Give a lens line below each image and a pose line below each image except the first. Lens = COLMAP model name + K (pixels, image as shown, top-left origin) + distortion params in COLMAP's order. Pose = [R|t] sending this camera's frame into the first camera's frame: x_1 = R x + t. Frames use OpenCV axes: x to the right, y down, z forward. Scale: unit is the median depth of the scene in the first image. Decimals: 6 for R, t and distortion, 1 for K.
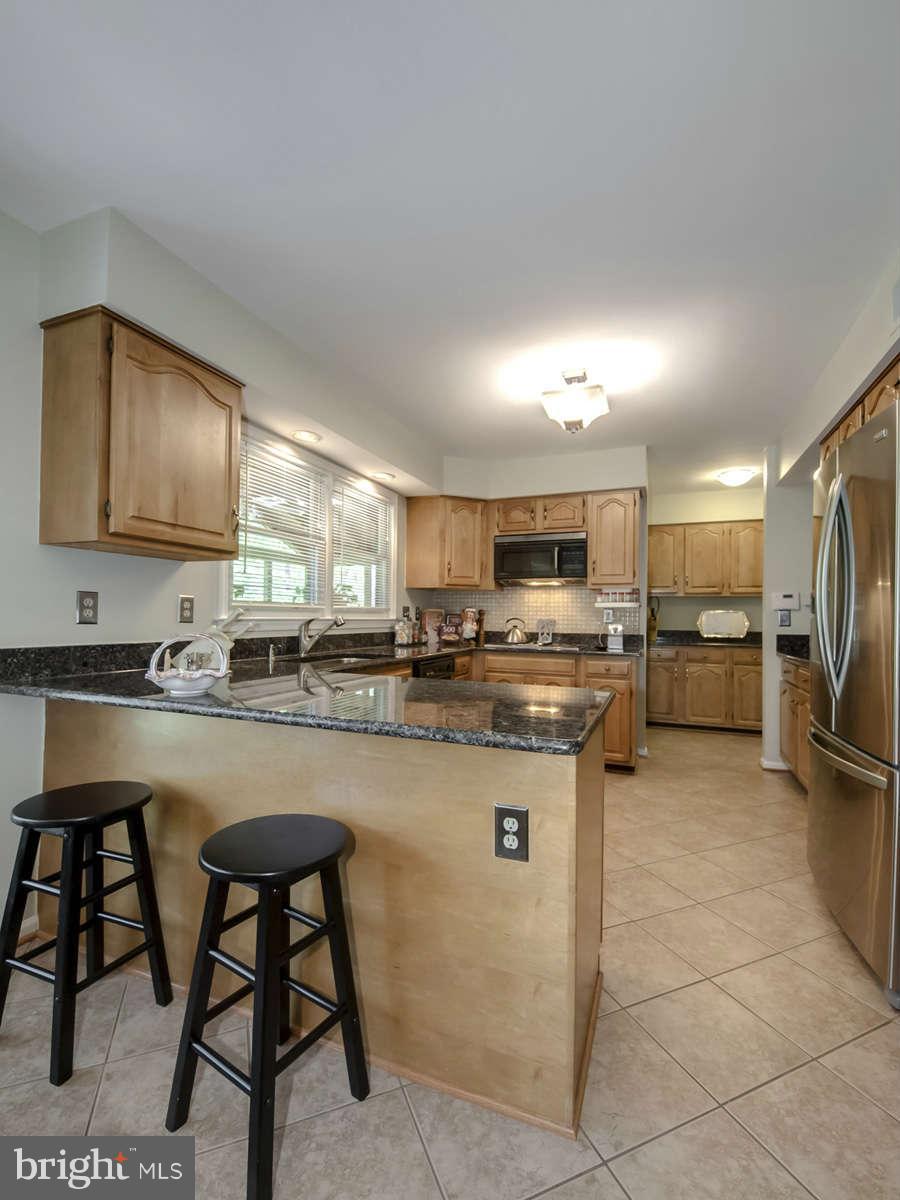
lens RADIAL K [[541.4, 0, 450.0], [0, 541.4, 600.0], [0, 0, 1]] dist [0.000864, -0.000004]
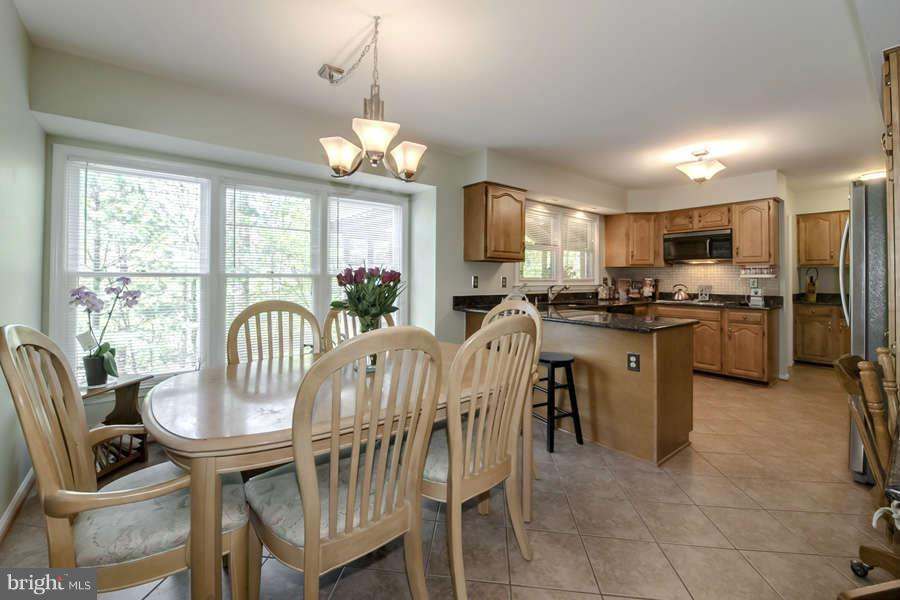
lens RADIAL K [[370.9, 0, 440.0], [0, 370.9, 272.0], [0, 0, 1]] dist [0.000000, 0.000045]
pose [[0.867358, -0.012880, -0.497518, 0.056361], [0.016915, 0.999850, 0.003604, -0.020914], [0.497397, -0.011542, 0.867446, -0.332581]]
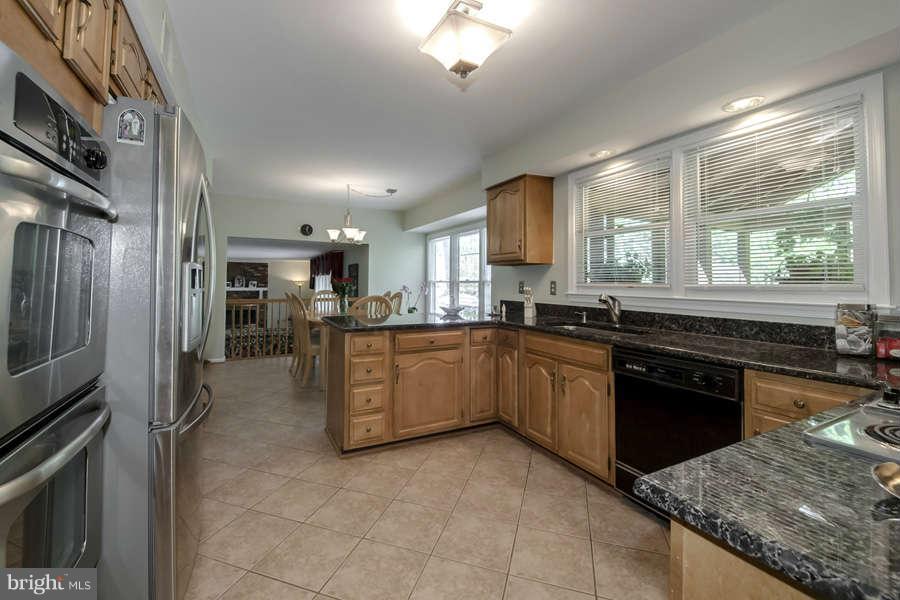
lens RADIAL K [[370.9, 0, 440.0], [0, 370.9, 272.0], [0, 0, 1]] dist [0.000000, 0.000045]
pose [[-0.647561, -0.037933, -0.761069, 0.429985], [0.004465, 0.998554, -0.053568, 0.016162], [0.762000, -0.038087, -0.646456, 0.836895]]
